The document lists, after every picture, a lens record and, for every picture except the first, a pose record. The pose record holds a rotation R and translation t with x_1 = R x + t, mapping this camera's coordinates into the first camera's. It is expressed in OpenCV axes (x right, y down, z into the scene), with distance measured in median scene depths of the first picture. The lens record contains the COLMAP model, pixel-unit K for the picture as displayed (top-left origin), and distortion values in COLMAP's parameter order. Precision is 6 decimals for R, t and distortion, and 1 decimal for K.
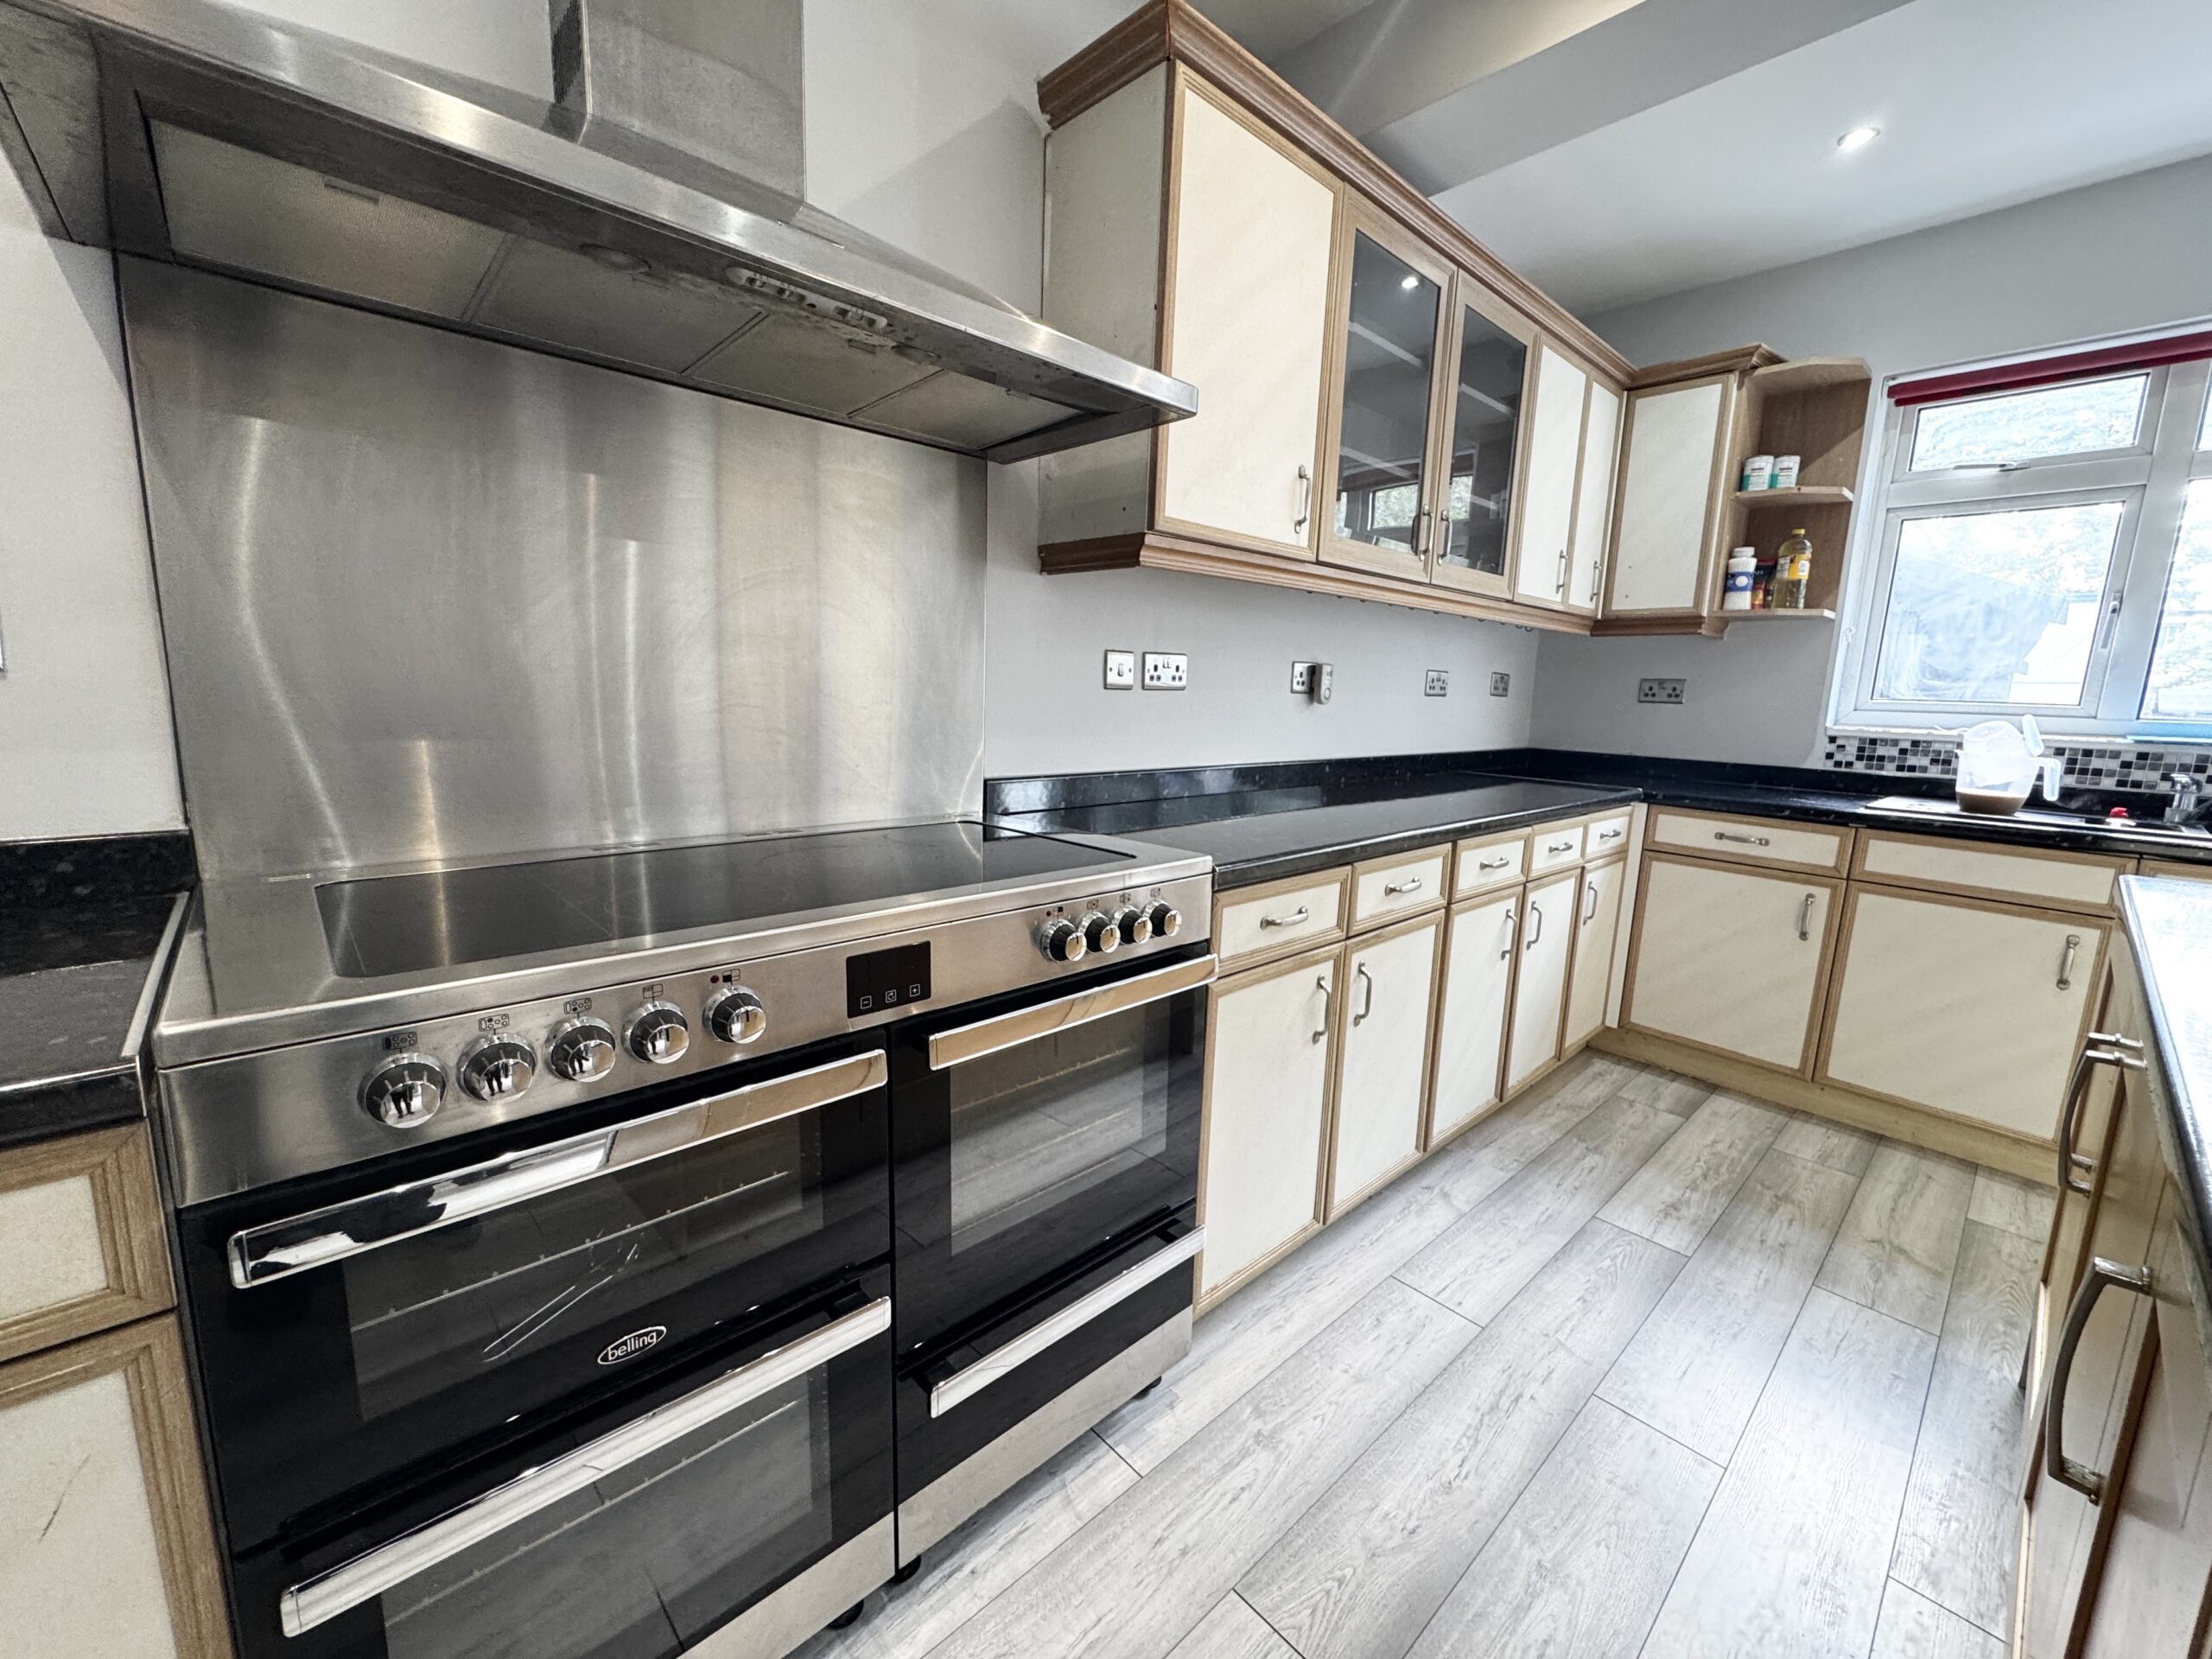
lens RADIAL K [[882.5, 0, 1107.4], [0, 882.5, 828.9], [0, 0, 1]] dist [-0.001627, -0.000675]
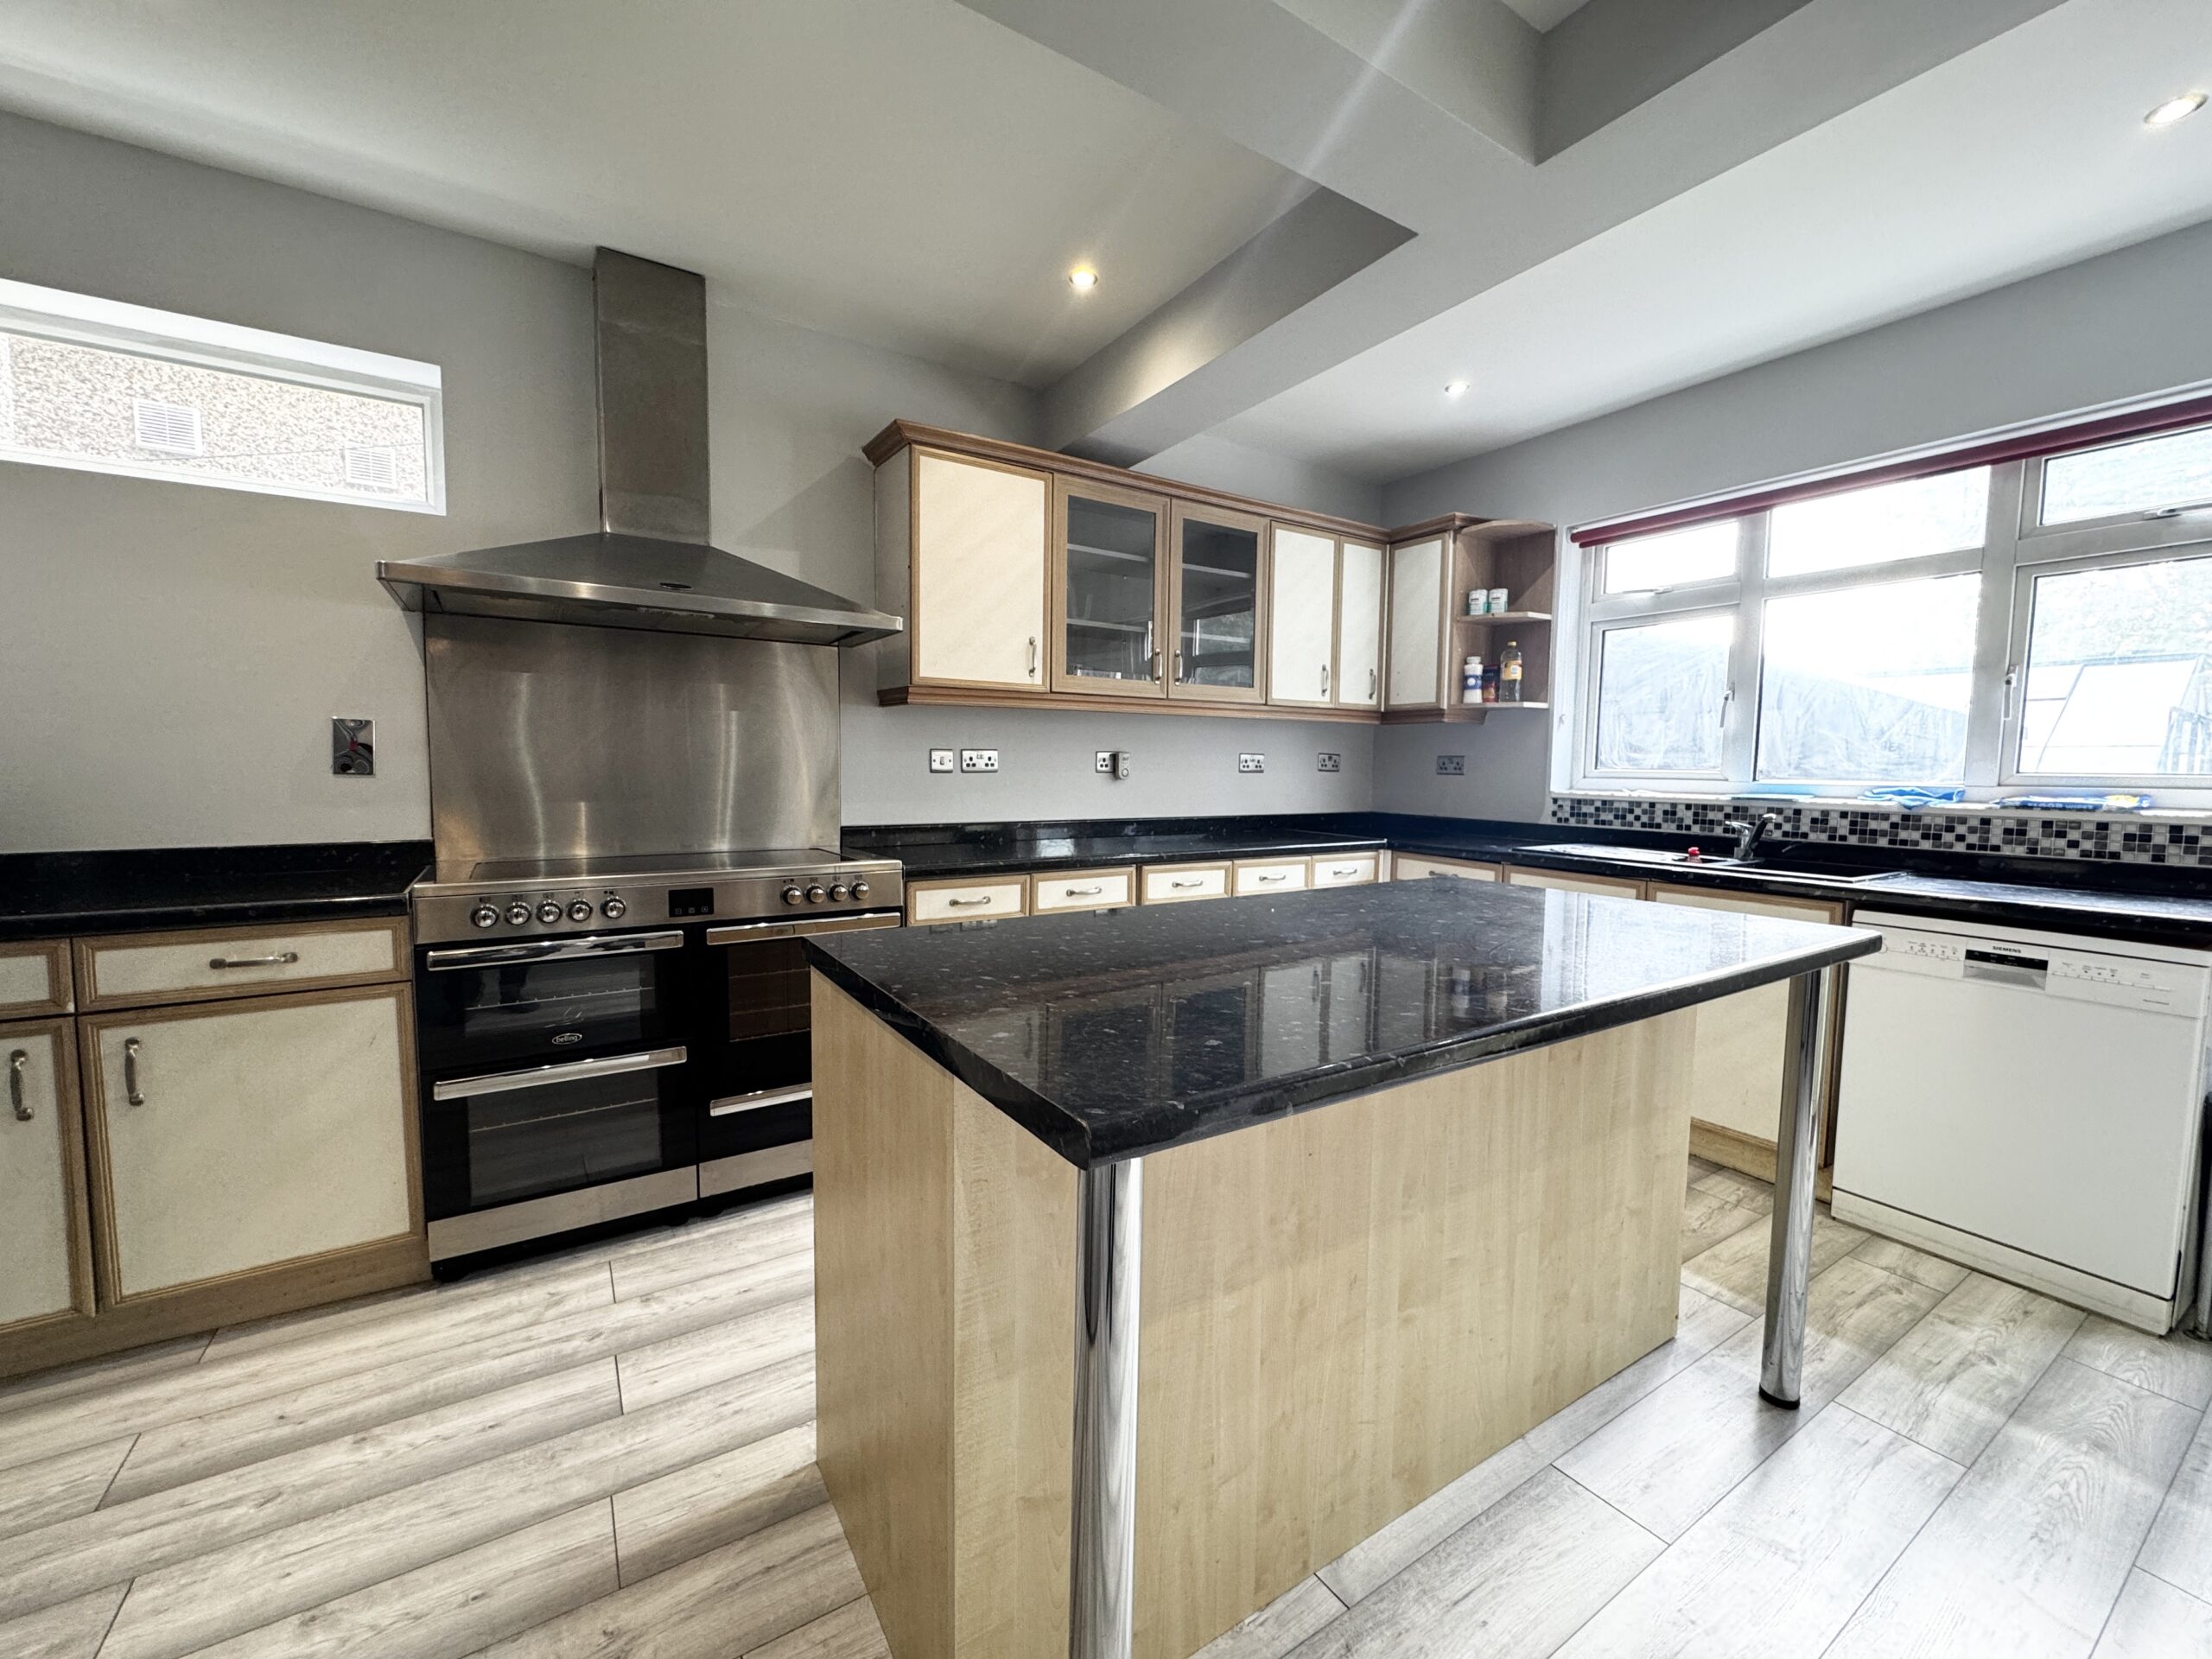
lens RADIAL K [[882.5, 0, 1107.5], [0, 882.5, 831.0], [0, 0, 1]] dist [-0.001627, -0.000675]
pose [[0.984852, -0.006579, -0.173271, 0.455263], [-0.008903, 0.996043, -0.088425, 0.067462], [0.173167, 0.088628, 0.980897, -0.399758]]
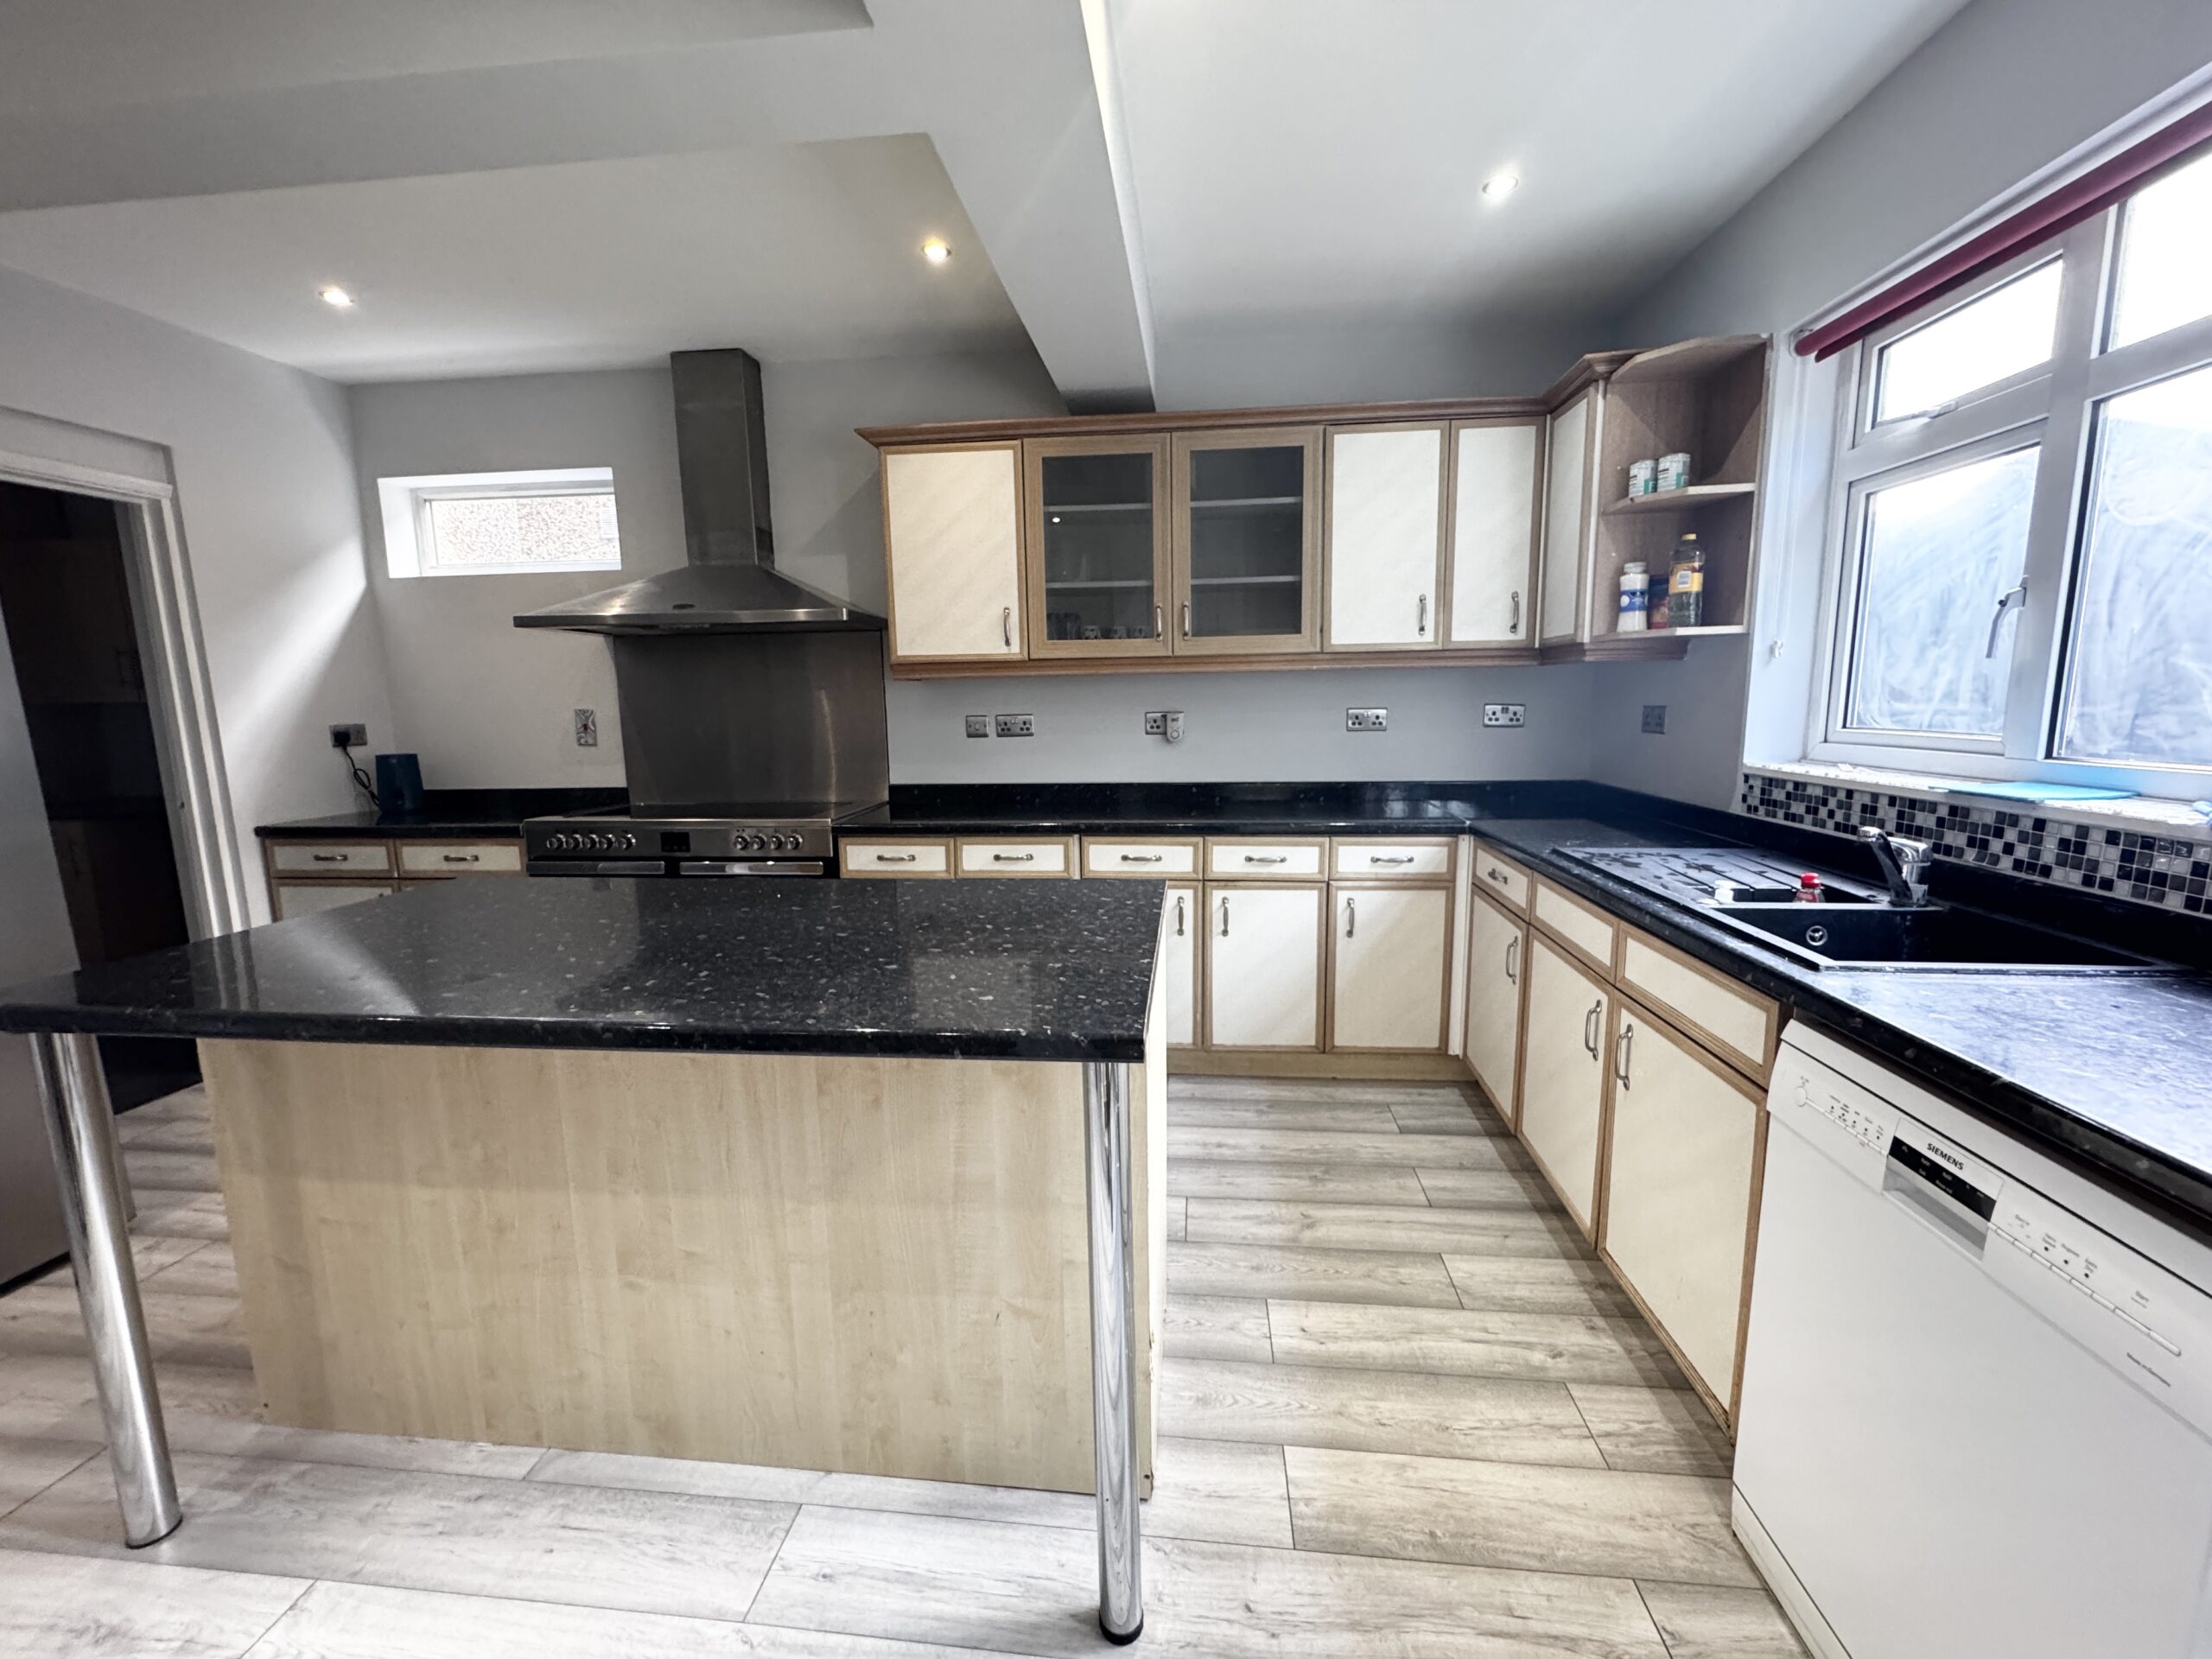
lens RADIAL K [[882.5, 0, 1101.7], [0, 882.5, 831.3], [0, 0, 1]] dist [-0.001627, -0.000675]
pose [[0.665878, 0.069935, -0.742776, 1.158870], [-0.084262, 0.996276, 0.018264, -0.019412], [0.741287, 0.050426, 0.669291, 0.013070]]
